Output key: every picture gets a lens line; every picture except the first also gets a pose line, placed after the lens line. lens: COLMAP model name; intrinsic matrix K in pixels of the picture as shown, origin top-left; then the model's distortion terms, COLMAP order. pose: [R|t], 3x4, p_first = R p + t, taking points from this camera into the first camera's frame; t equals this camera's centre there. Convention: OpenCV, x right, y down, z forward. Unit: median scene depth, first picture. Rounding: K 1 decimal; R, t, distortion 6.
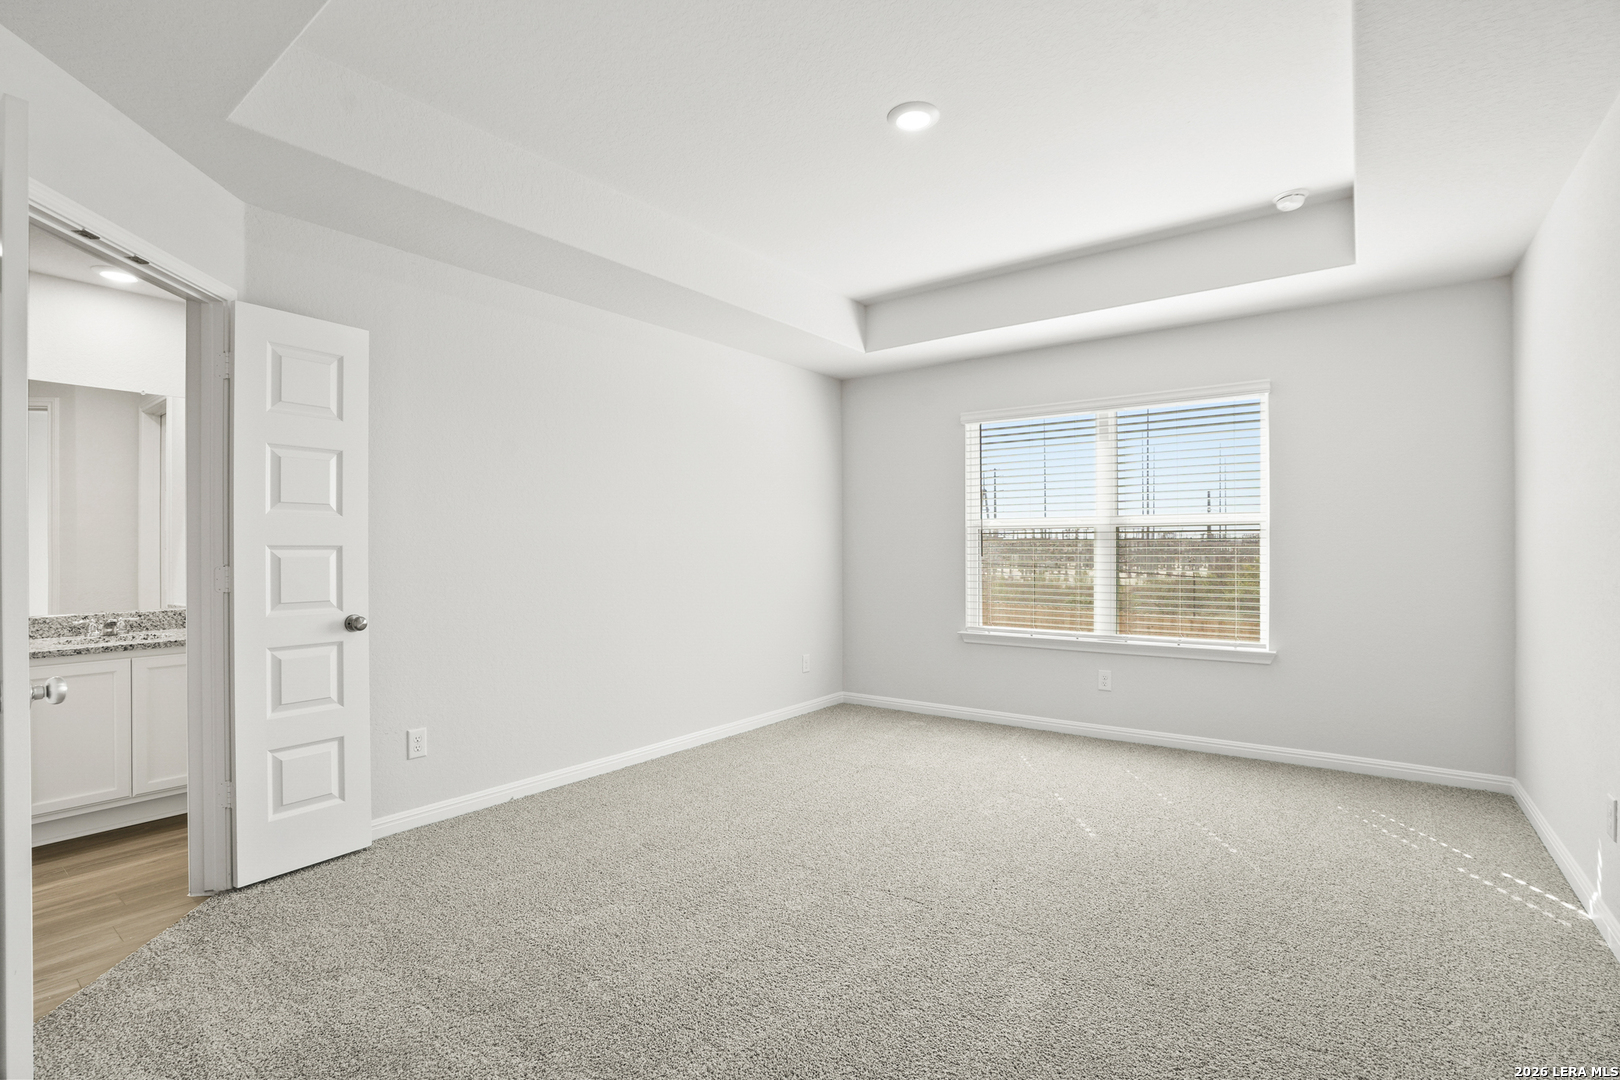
lens RADIAL K [[745.2, 0, 803.9], [0, 745.2, 546.2], [0, 0, 1]] dist [-0.050674, 0.015775]
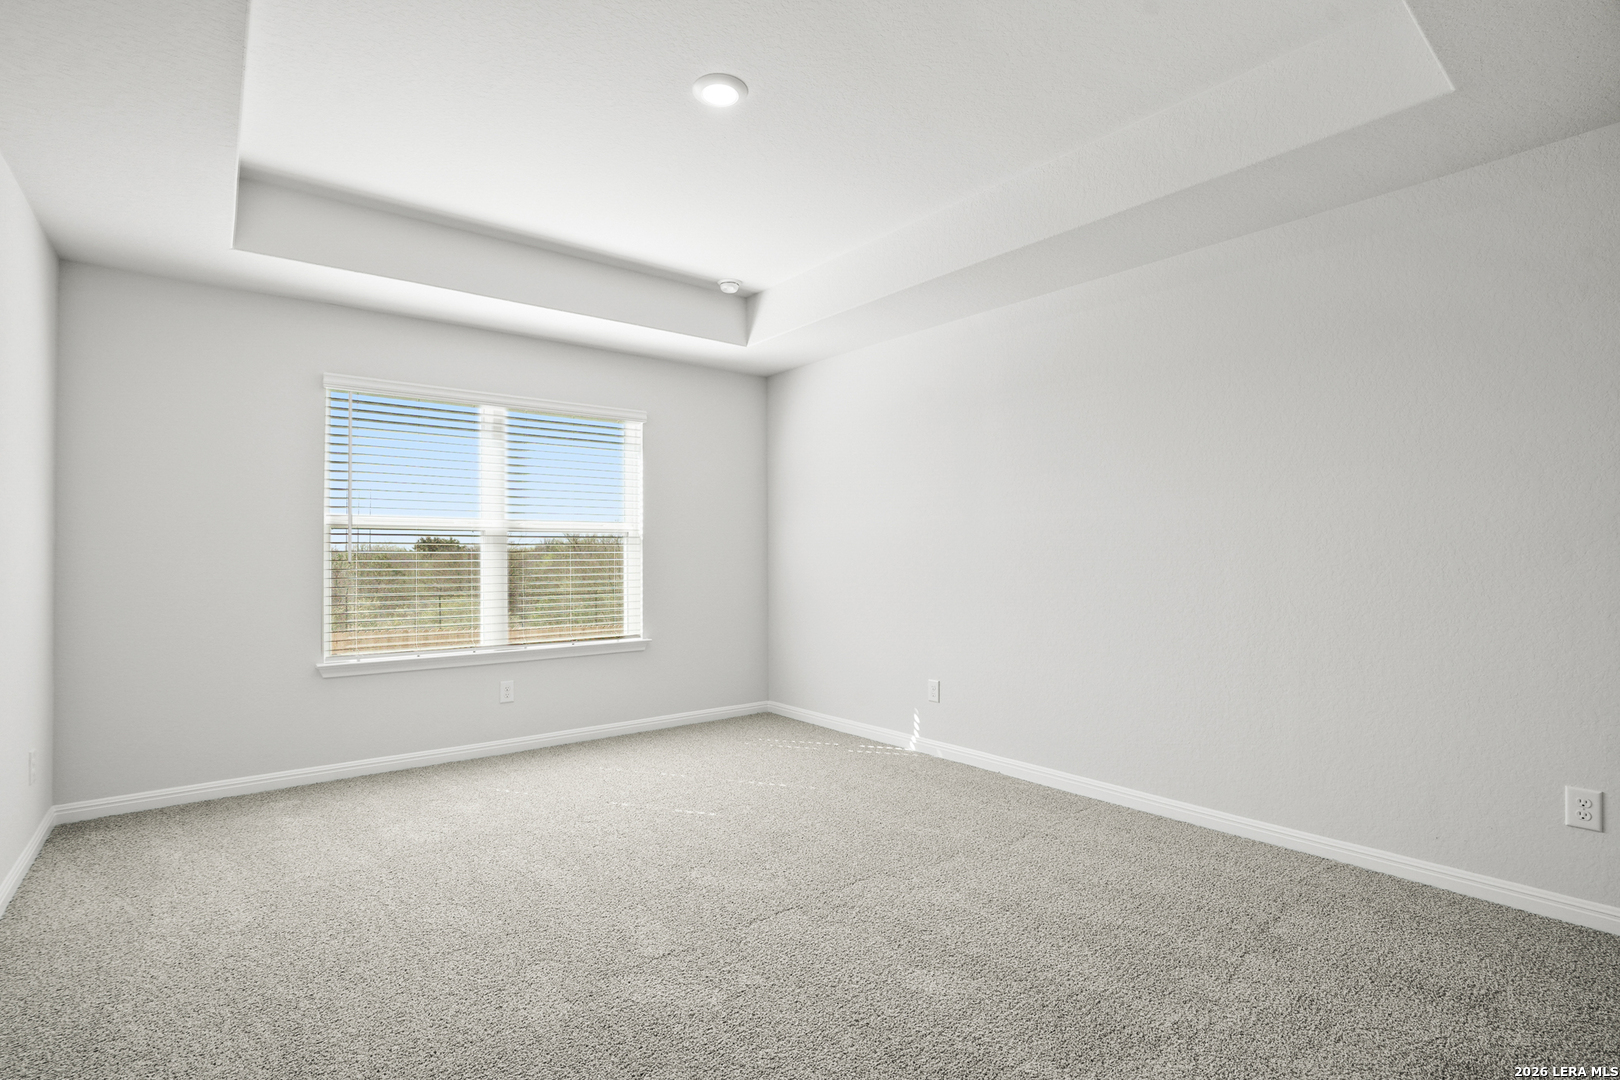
lens RADIAL K [[780.0, 0, 810.0], [0, 780.0, 540.0], [0, 0, 1]] dist [-0.002208, -0.000402]
pose [[0.253154, 0.020538, 0.967208, -0.476346], [-0.001366, 0.999781, -0.020872, 0.007367], [-0.967425, 0.003962, 0.253126, 0.376122]]
